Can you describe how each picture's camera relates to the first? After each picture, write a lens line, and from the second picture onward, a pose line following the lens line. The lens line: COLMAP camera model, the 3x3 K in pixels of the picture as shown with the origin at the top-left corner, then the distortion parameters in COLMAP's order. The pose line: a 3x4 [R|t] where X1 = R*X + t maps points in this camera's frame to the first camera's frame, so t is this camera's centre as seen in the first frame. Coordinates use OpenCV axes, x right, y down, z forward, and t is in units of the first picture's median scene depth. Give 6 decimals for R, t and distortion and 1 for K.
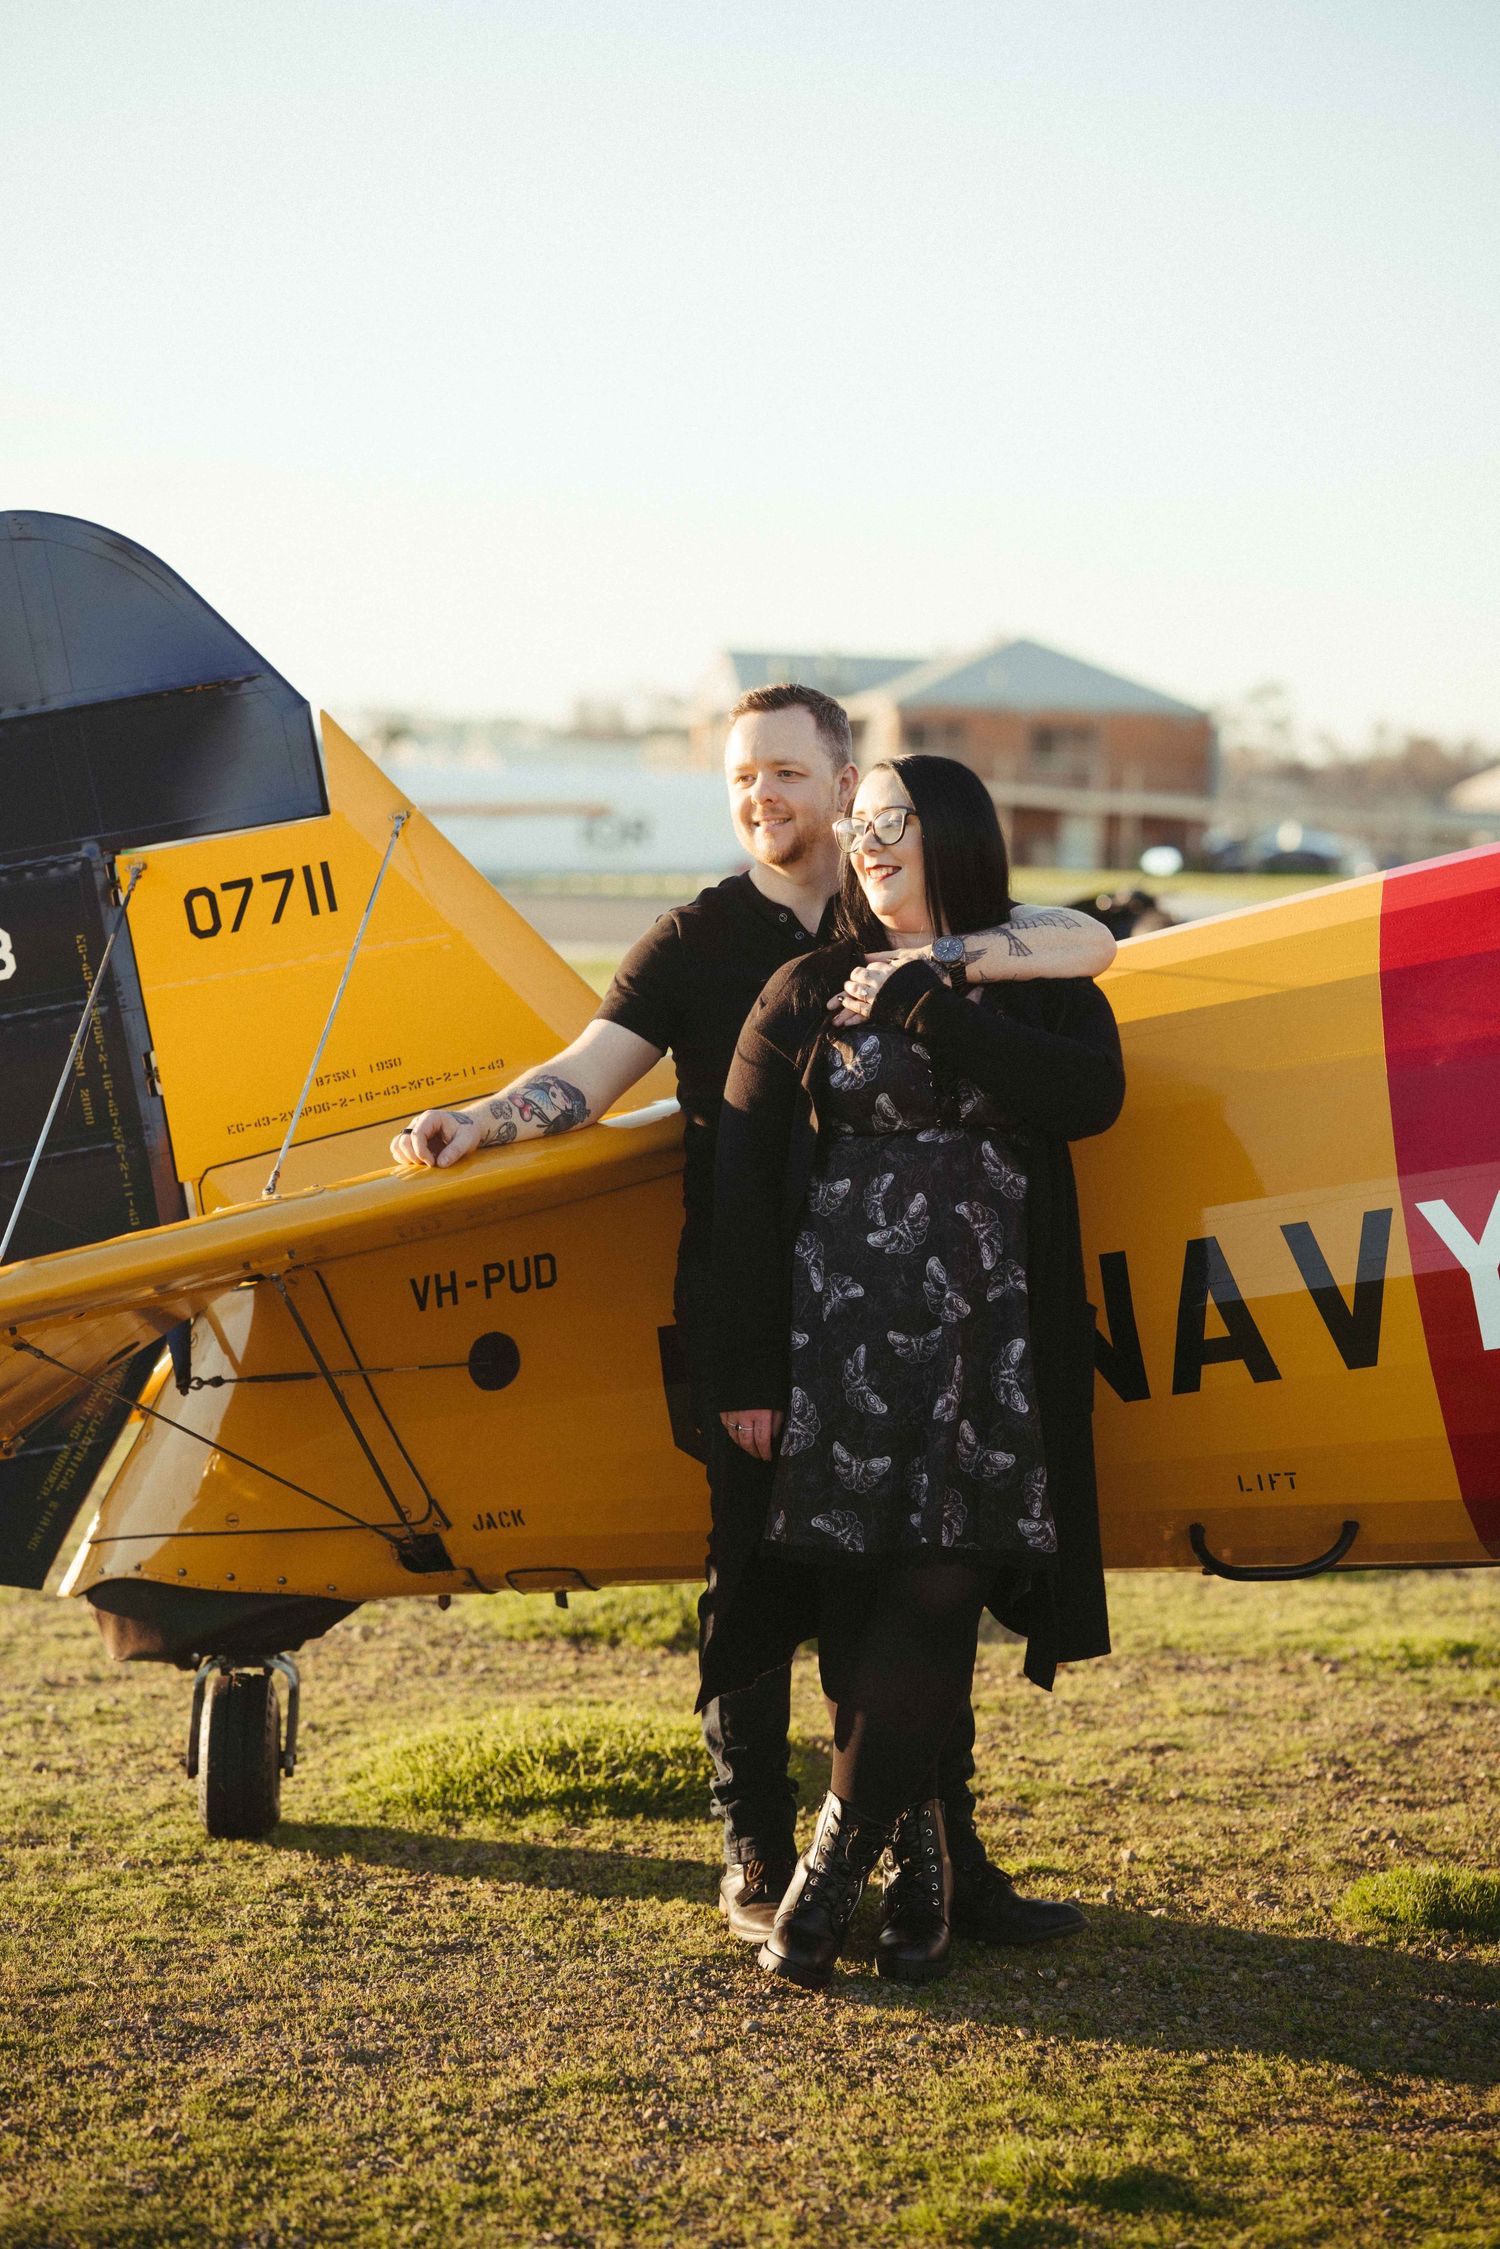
lens RADIAL K [[5246.1, 0, 736.4], [0, 5246.1, 1110.8], [0, 0, 1]] dist [0.710800, 0.381449]
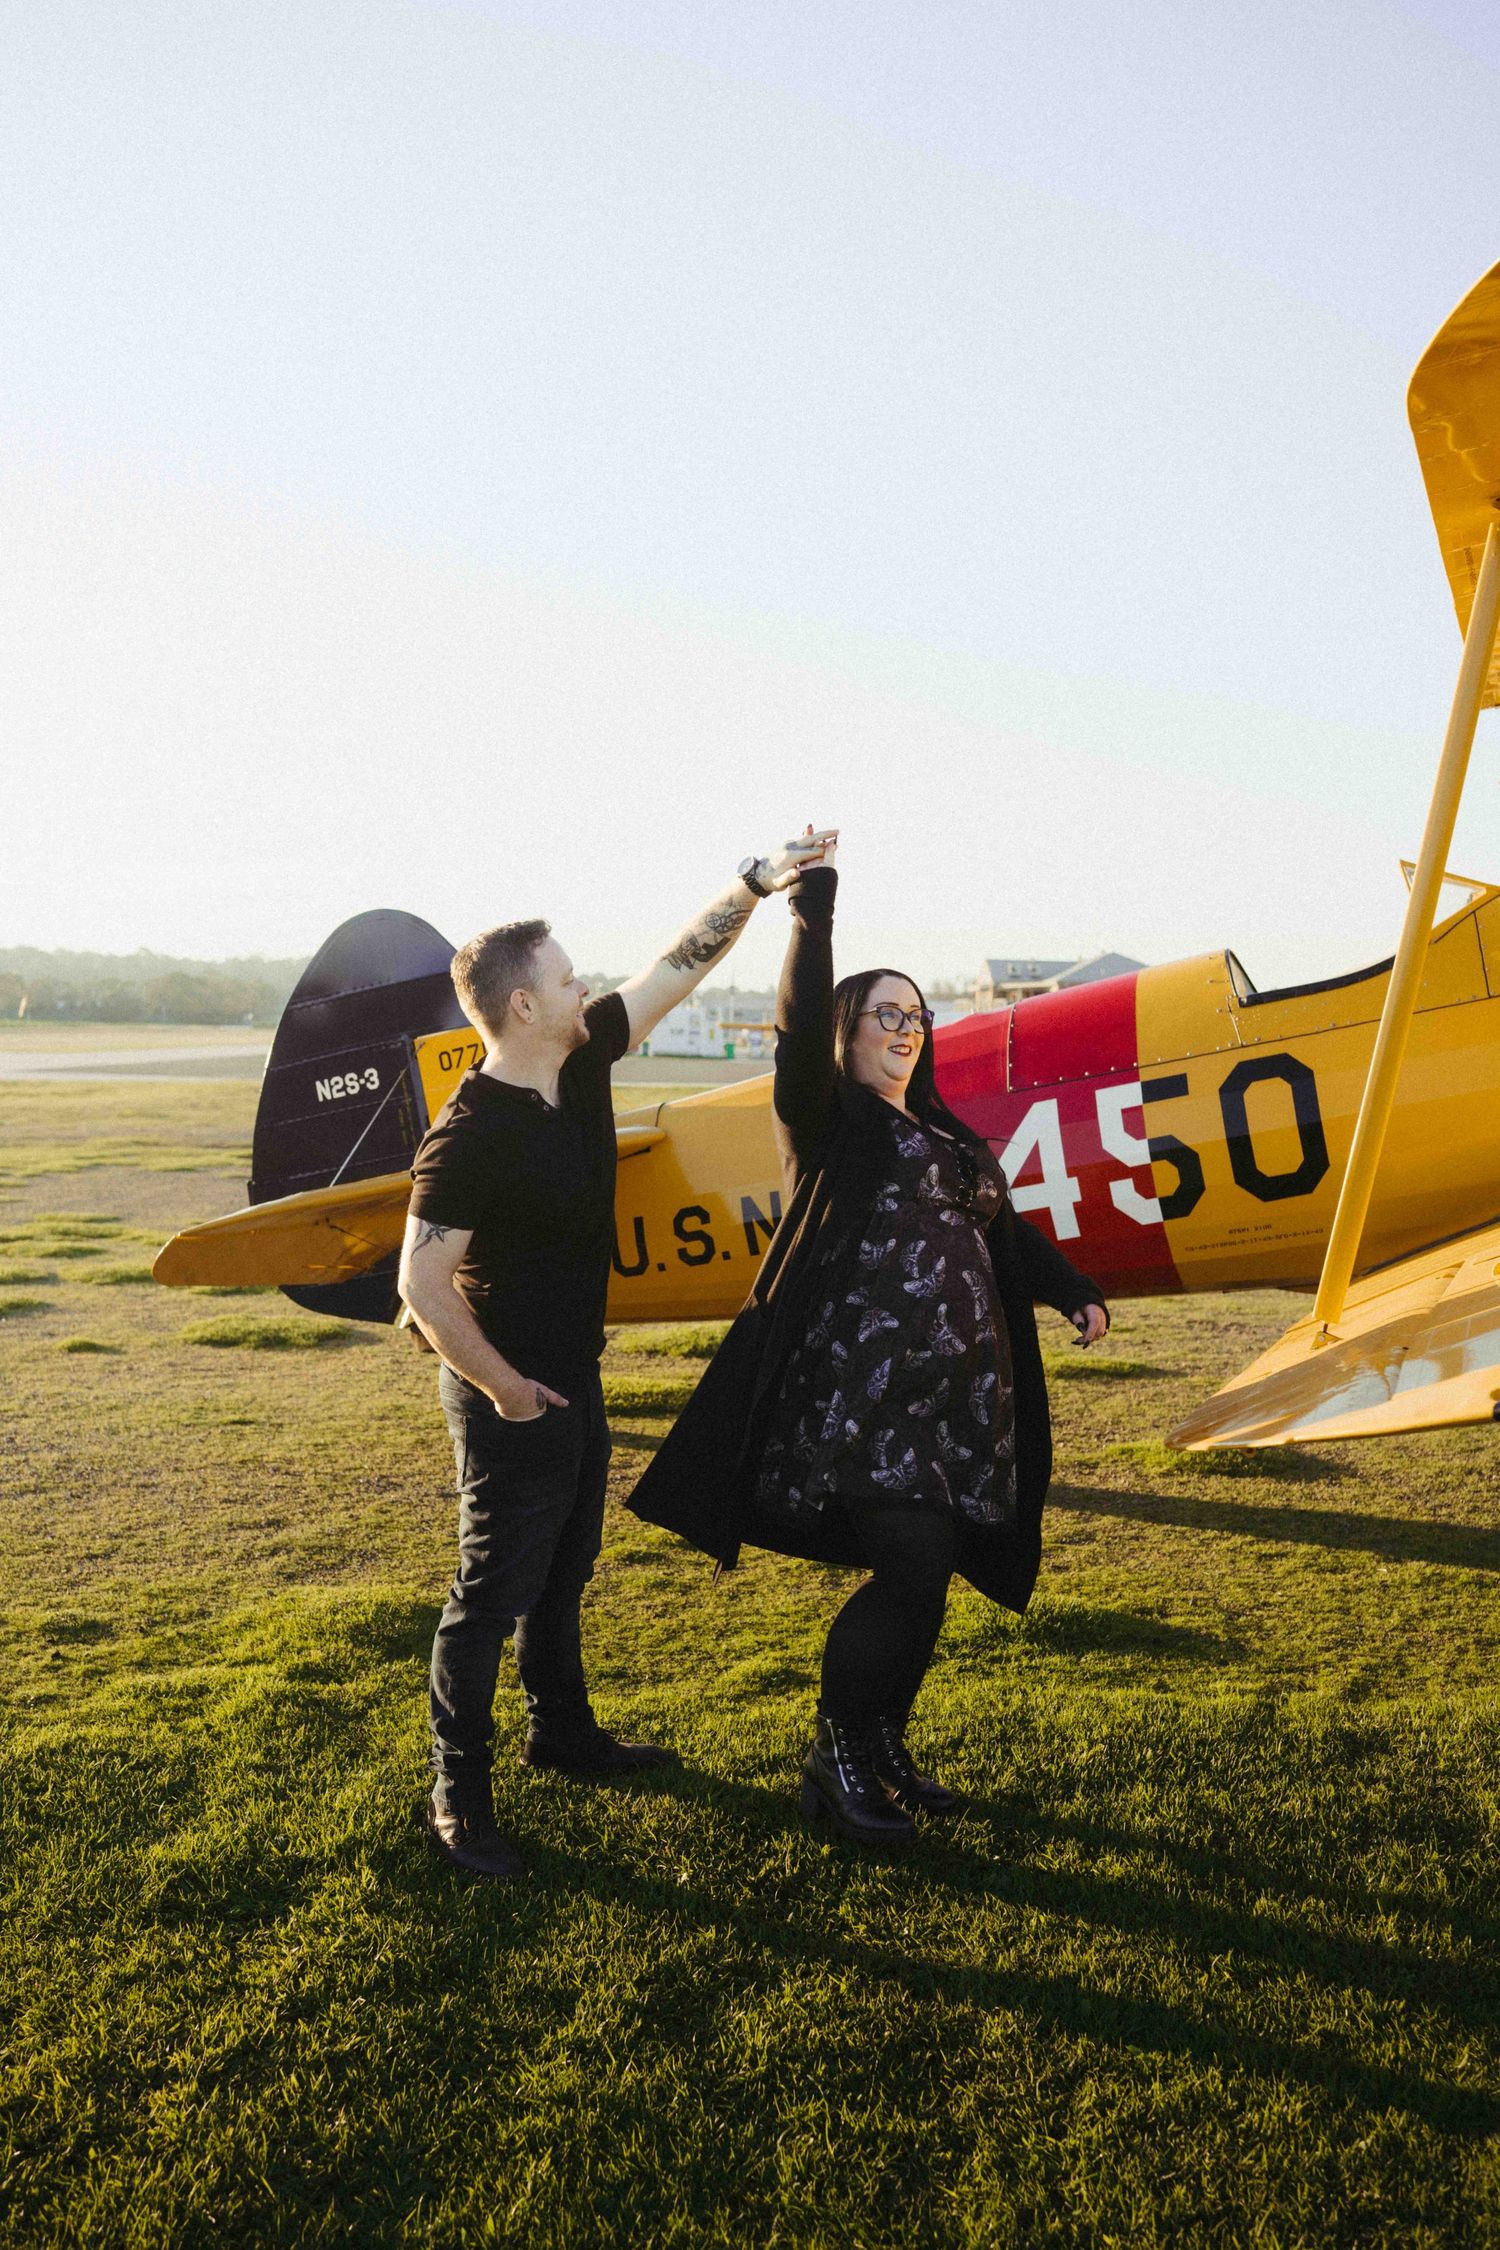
lens RADIAL K [[2234.0, 0, 740.8], [0, 2234.0, 1116.1], [0, 0, 1]] dist [-0.176504, 0.183352]
pose [[0.992885, -0.009211, -0.118724, 0.172051], [0.007026, 0.999798, -0.018814, 0.010538], [0.118873, 0.017846, 0.992749, -0.049044]]
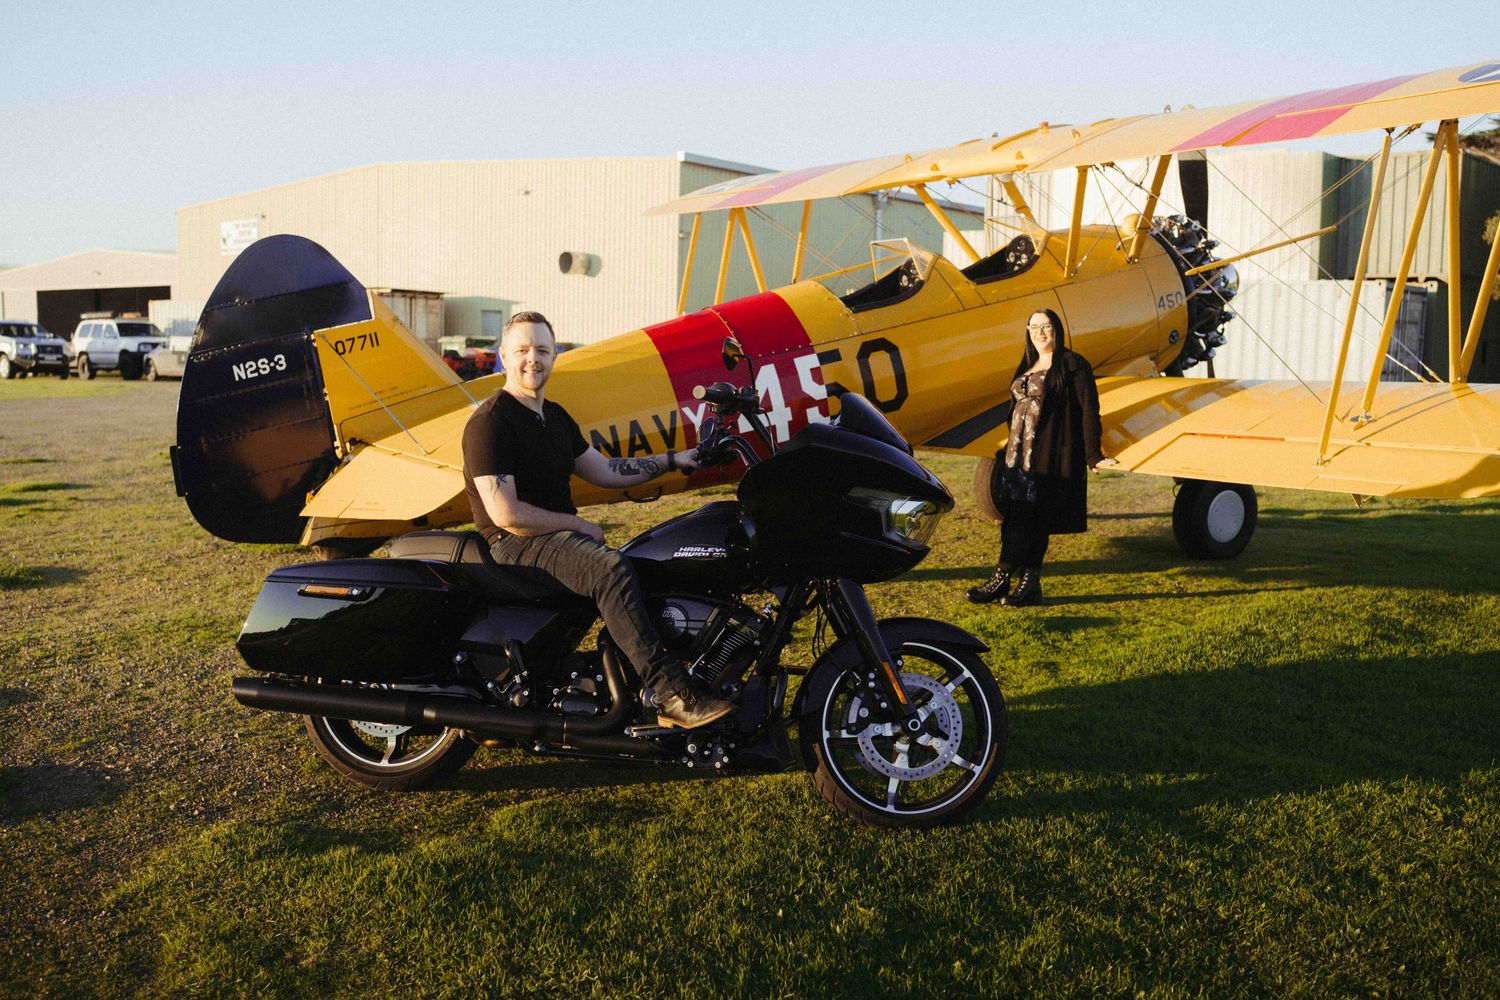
lens RADIAL K [[1421.4, 0, 750.0], [0, 1421.4, 500.0], [0, 0, 1]] dist [-0.187491, 0.195144]
pose [[0.719260, -0.096478, 0.688009, -0.569429], [0.042414, 0.994561, 0.095124, -0.014029], [-0.693445, -0.039237, 0.719441, 0.141474]]
